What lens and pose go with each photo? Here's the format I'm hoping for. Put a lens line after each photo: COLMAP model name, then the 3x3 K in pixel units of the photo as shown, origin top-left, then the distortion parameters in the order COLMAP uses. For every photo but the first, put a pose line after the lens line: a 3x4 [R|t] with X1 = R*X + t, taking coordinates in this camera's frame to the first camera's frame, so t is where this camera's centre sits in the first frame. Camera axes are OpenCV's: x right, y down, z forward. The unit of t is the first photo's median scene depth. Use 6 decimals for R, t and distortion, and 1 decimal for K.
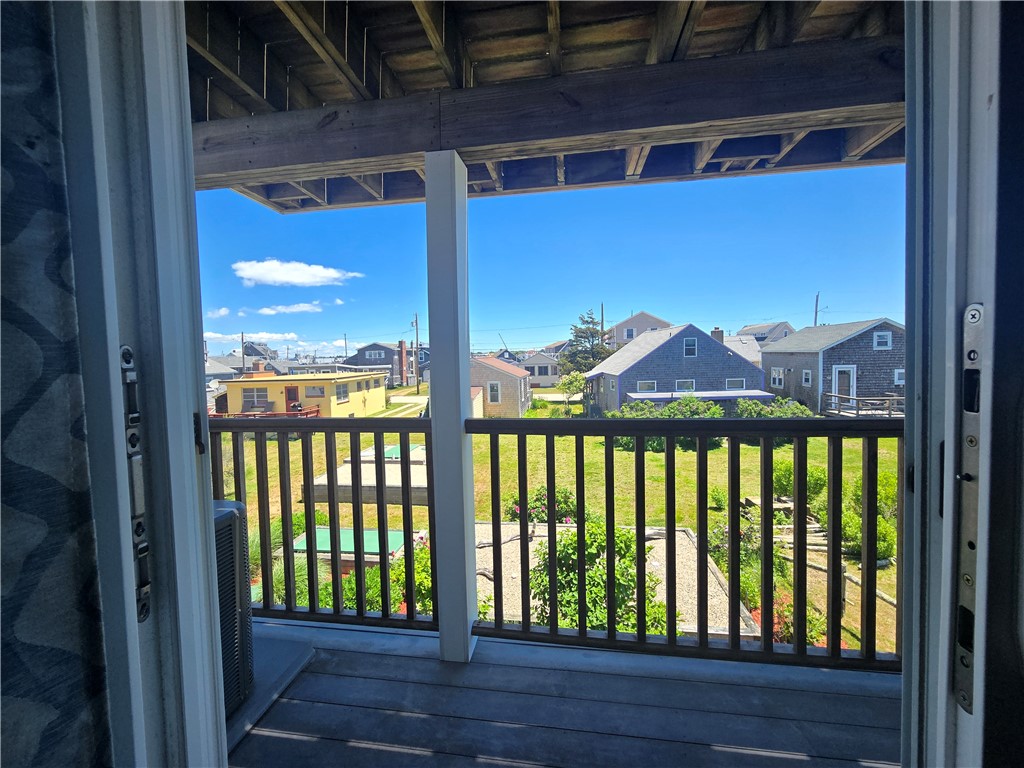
lens RADIAL K [[422.7, 0, 504.8], [0, 422.7, 373.7], [0, 0, 1]] dist [-0.007233, 0.001744]
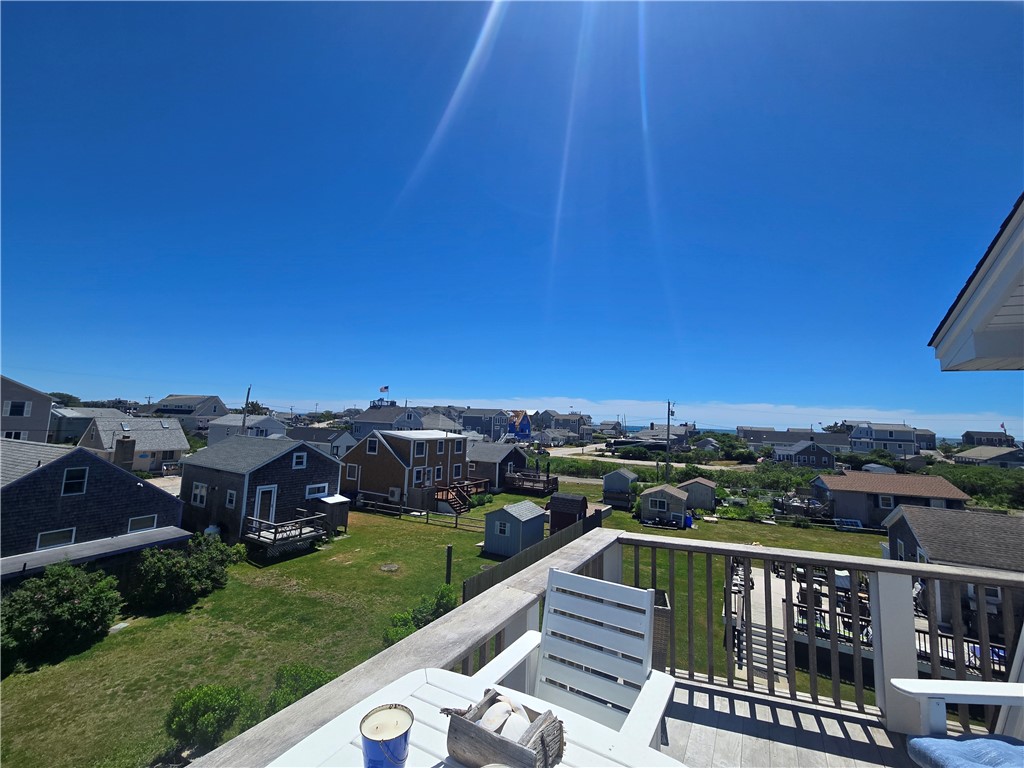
lens RADIAL K [[422.7, 0, 508.6], [0, 422.7, 373.9], [0, 0, 1]] dist [-0.007233, 0.001744]
pose [[0.363874, 0.137837, 0.921193, 0.029694], [-0.007331, 0.989383, -0.145144, -0.147644], [-0.931419, 0.046061, 0.361022, 0.061260]]
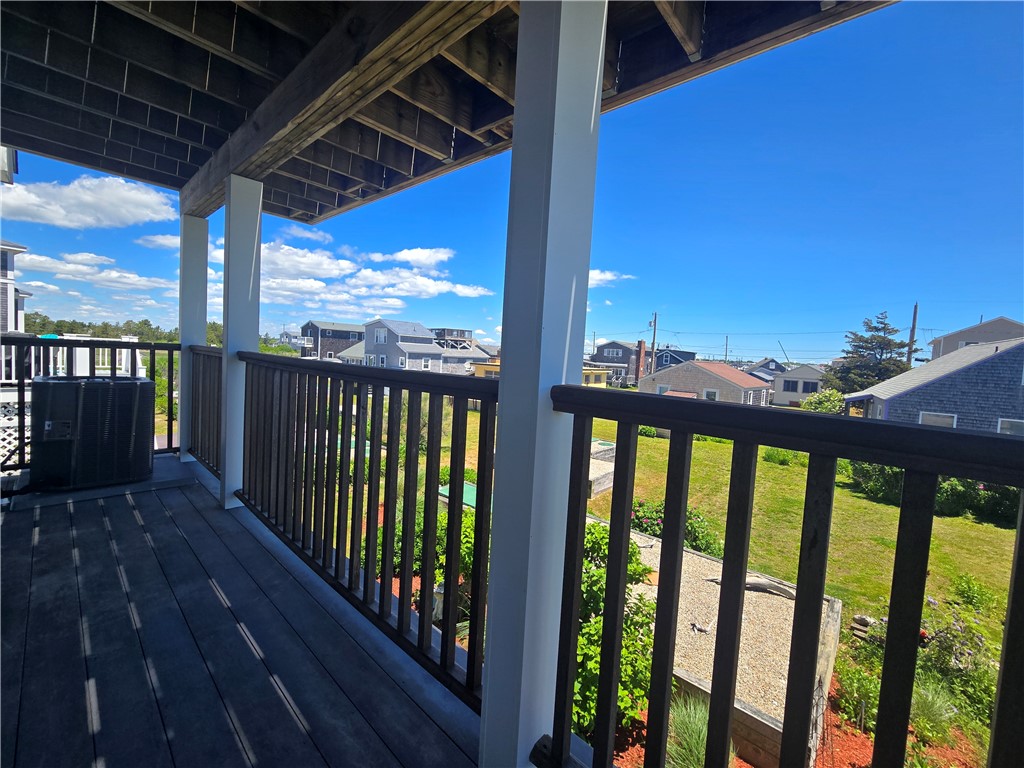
lens RADIAL K [[422.7, 0, 506.9], [0, 422.7, 376.5], [0, 0, 1]] dist [-0.007233, 0.001744]
pose [[0.828493, 0.102469, -0.550544, 0.127442], [-0.099648, 0.994403, 0.035125, 0.004012], [0.551062, 0.025760, 0.834067, 0.022354]]
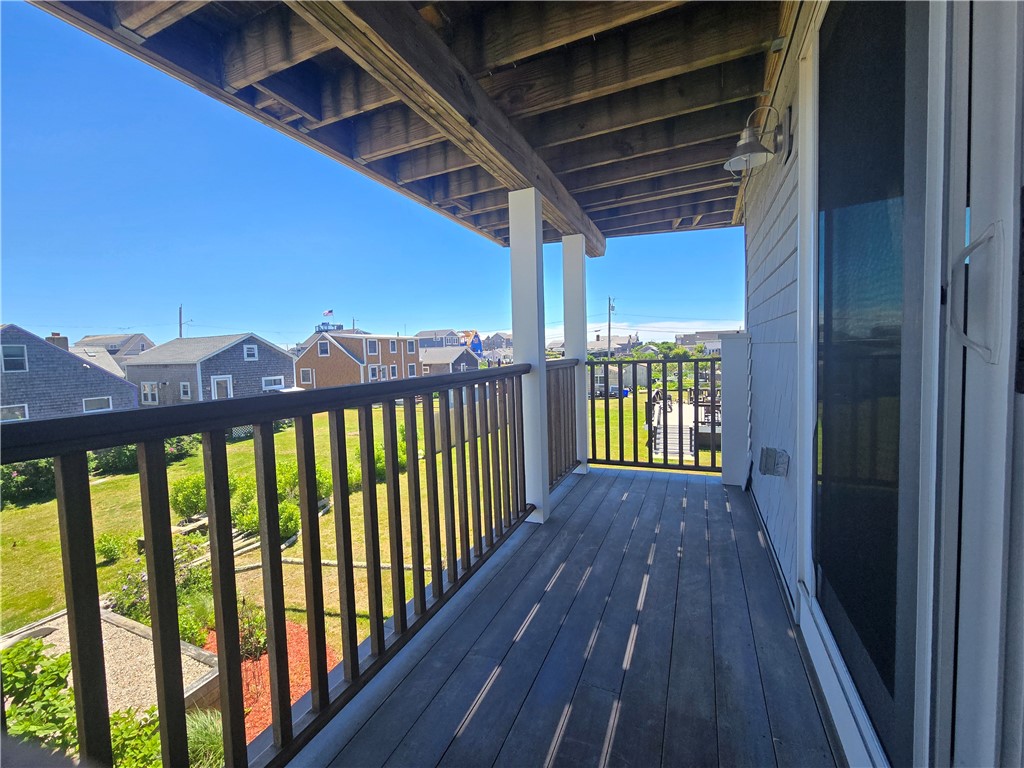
lens RADIAL K [[422.7, 0, 508.9], [0, 422.7, 378.6], [0, 0, 1]] dist [-0.007233, 0.001744]
pose [[0.258743, -0.042222, 0.965023, -0.020012], [0.065579, 0.997507, 0.026060, 0.006965], [-0.963718, 0.056542, 0.260866, 0.038824]]
